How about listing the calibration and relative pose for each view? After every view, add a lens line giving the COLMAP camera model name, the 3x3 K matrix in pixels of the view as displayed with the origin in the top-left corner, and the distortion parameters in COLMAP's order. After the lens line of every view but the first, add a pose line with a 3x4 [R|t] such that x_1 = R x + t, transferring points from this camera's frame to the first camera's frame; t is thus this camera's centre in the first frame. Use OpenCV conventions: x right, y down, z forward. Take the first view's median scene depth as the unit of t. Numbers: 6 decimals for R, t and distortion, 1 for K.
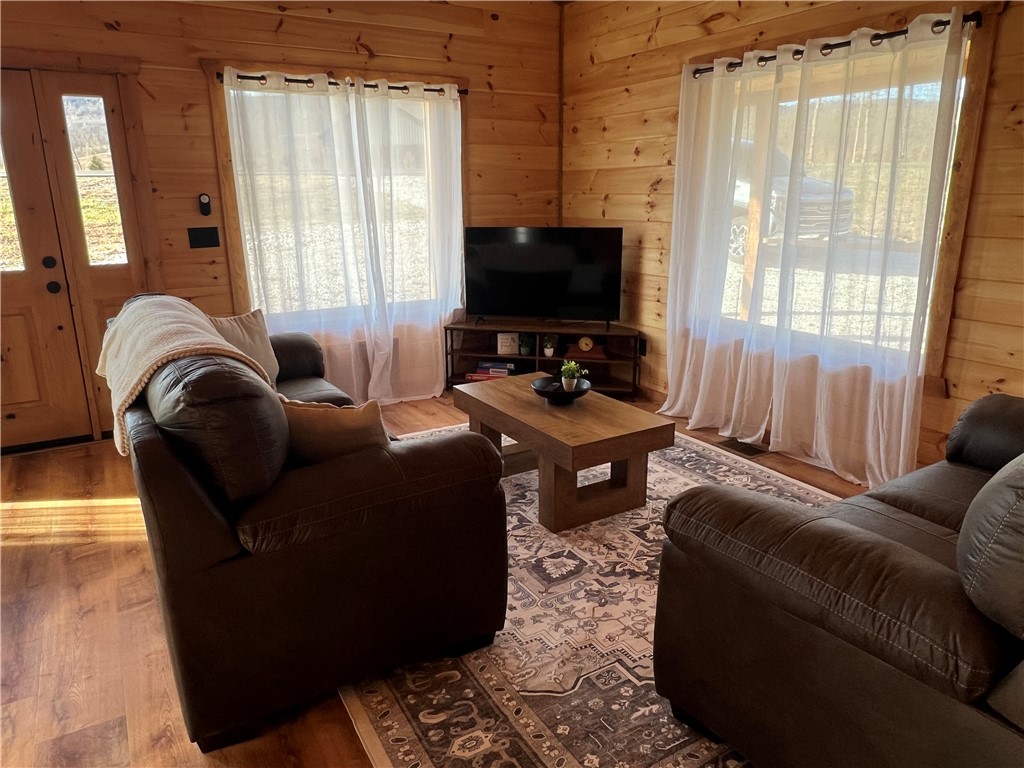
lens RADIAL K [[697.5, 0, 509.4], [0, 697.5, 380.9], [0, 0, 1]] dist [0.003718, -0.002736]
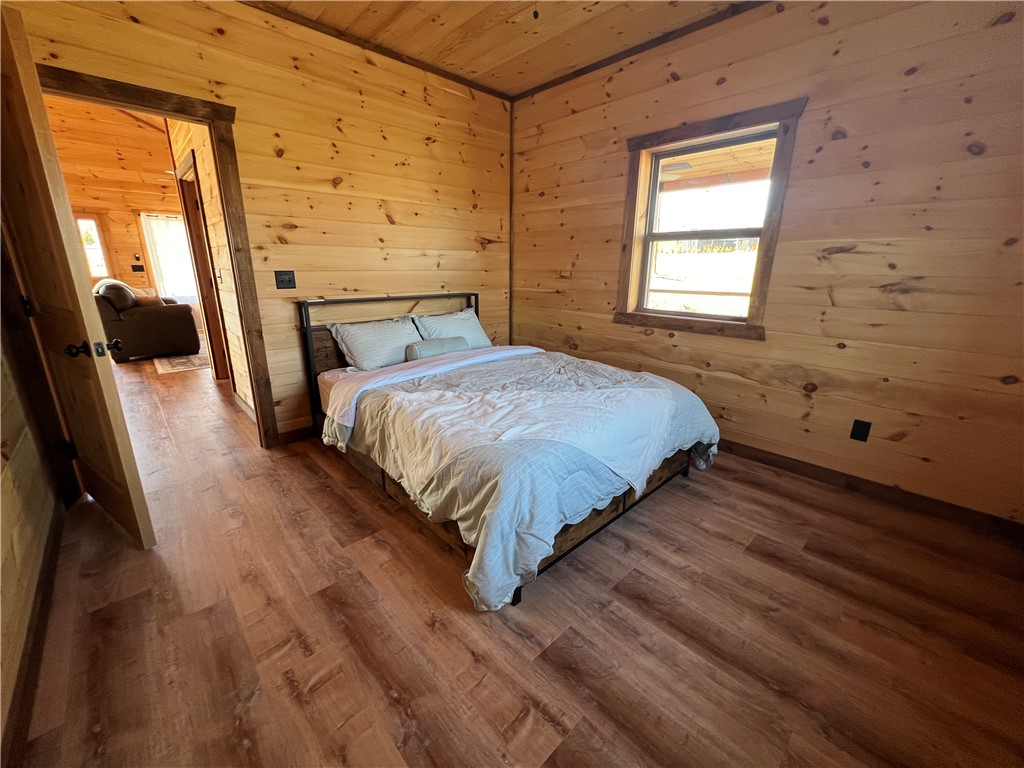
lens RADIAL K [[410.4, 0, 509.7], [0, 410.4, 381.2], [0, 0, 1]] dist [-0.002260, -0.000087]
pose [[0.975637, -0.040992, 0.215529, 0.767783], [0.039500, 0.999156, 0.011226, 0.343208], [-0.215807, -0.002439, 0.976433, -1.129691]]
